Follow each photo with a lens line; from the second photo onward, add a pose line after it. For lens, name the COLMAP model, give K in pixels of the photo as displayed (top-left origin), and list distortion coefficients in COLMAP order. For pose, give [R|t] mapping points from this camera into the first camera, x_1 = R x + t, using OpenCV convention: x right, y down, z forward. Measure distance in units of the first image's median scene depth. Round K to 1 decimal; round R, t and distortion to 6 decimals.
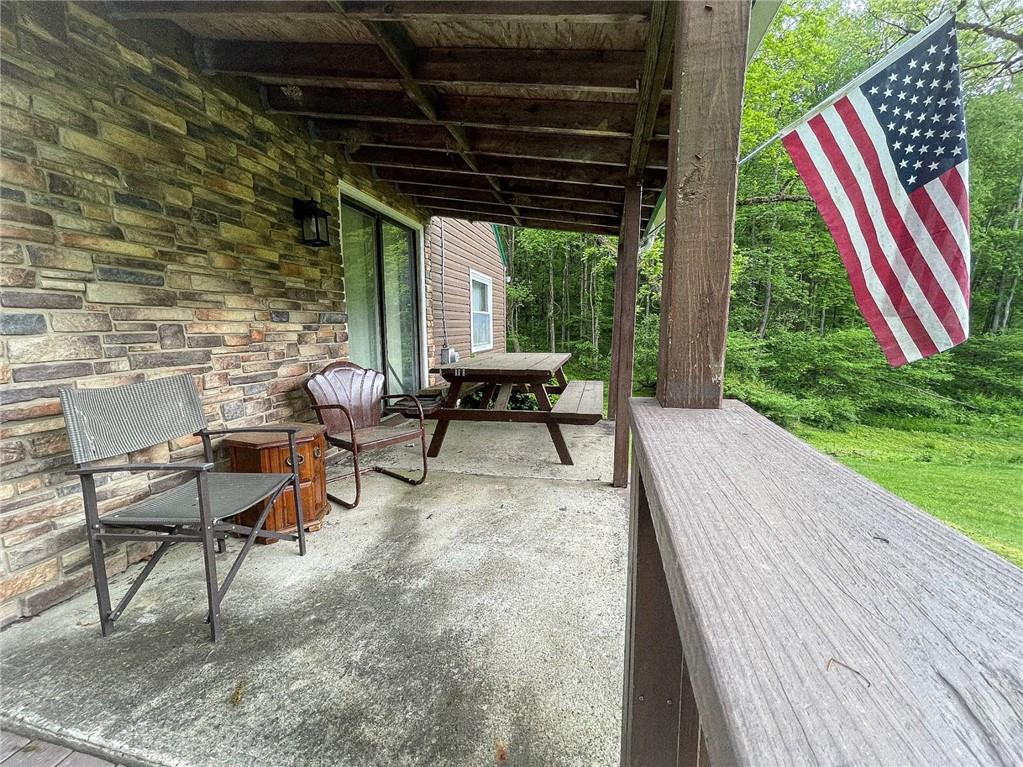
lens RADIAL K [[415.1, 0, 514.5], [0, 415.1, 381.8], [0, 0, 1]] dist [-0.000360, -0.000277]
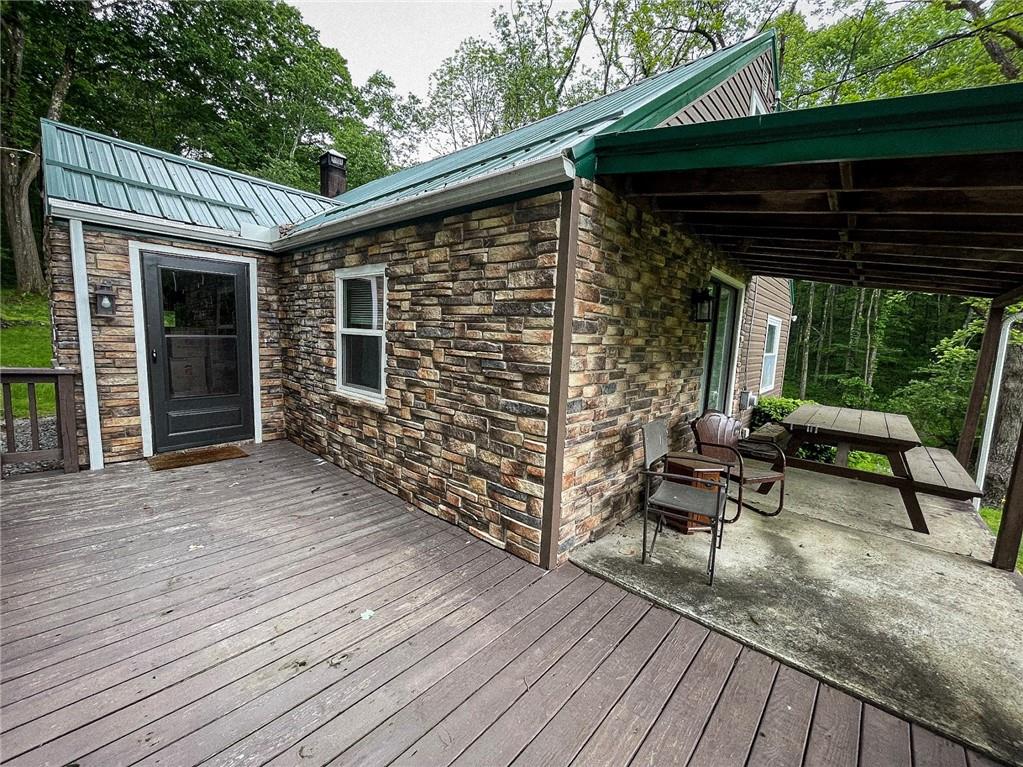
lens RADIAL K [[415.1, 0, 514.5], [0, 415.1, 381.8], [0, 0, 1]] dist [-0.000360, -0.000277]
pose [[0.875441, 0.104719, -0.471844, -0.339977], [-0.120064, 0.992763, -0.002432, -0.055037], [0.468174, 0.058780, 0.881679, -0.454558]]
